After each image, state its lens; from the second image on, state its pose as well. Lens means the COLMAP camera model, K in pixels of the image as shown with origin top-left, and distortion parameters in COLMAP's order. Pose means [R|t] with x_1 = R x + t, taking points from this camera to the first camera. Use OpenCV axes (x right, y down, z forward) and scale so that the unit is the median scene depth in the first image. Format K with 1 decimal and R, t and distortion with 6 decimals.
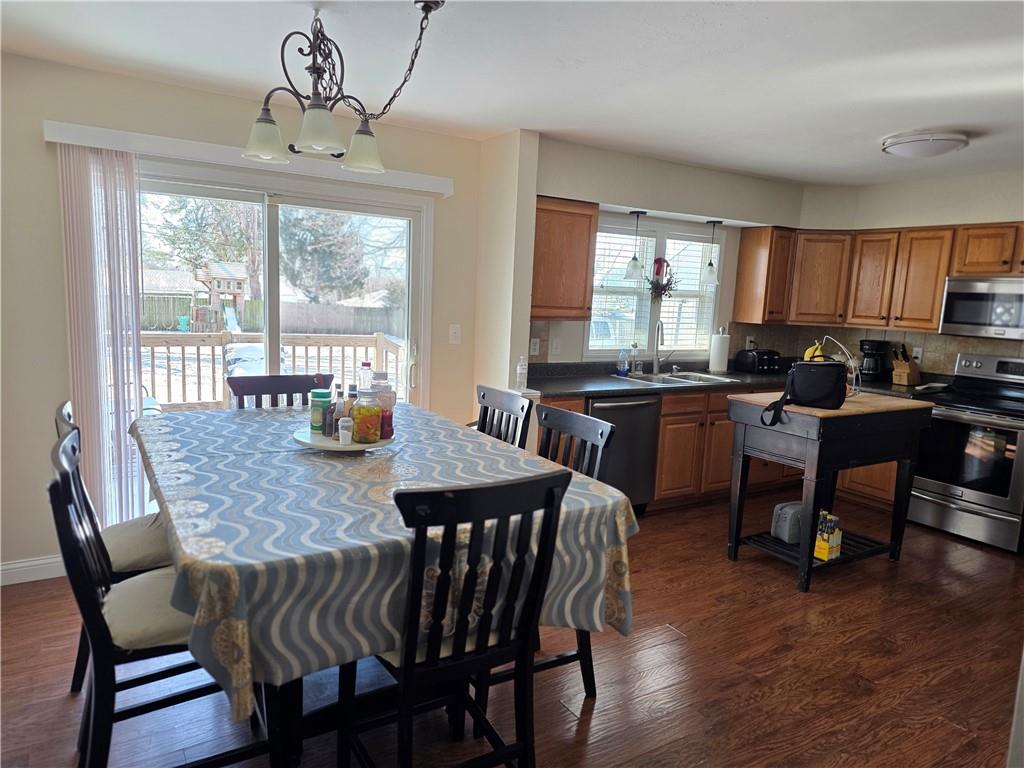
lens RADIAL K [[691.9, 0, 501.4], [0, 691.9, 390.2], [0, 0, 1]] dist [0.024737, -0.021514]
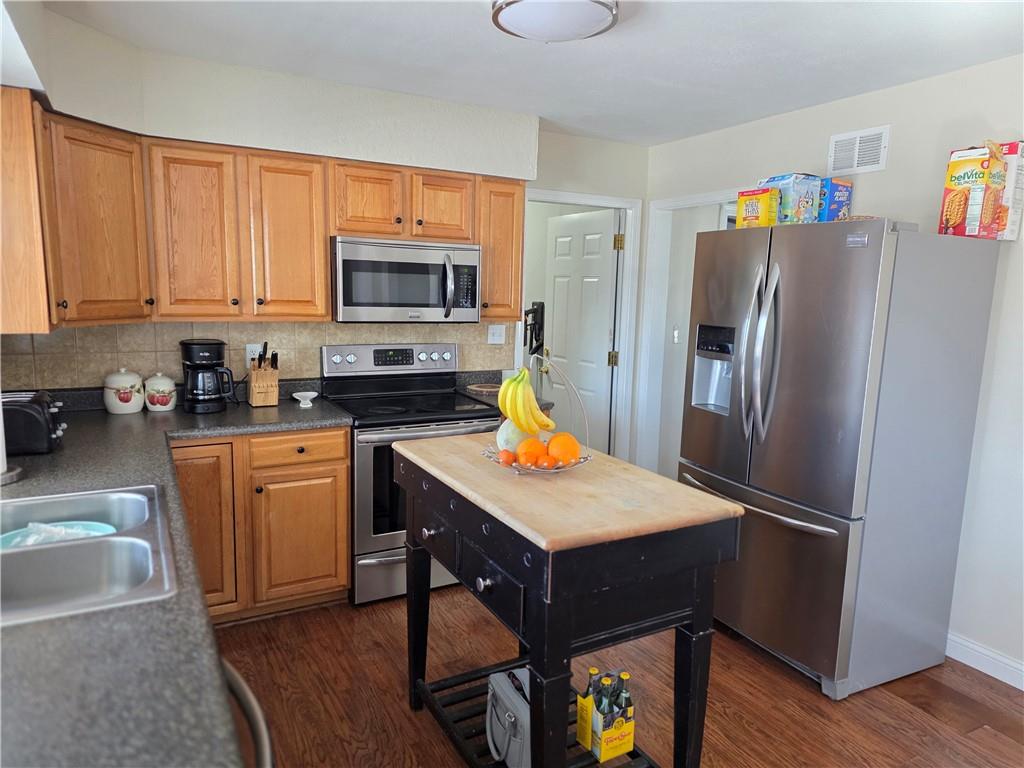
lens RADIAL K [[688.1, 0, 513.8], [0, 688.1, 391.5], [0, 0, 1]] dist [0.075074, -0.047762]
pose [[0.061922, -0.192252, 0.979390, -0.027141], [0.122719, 0.975294, 0.183689, -0.113695], [-0.990508, 0.108816, 0.083986, 0.756844]]
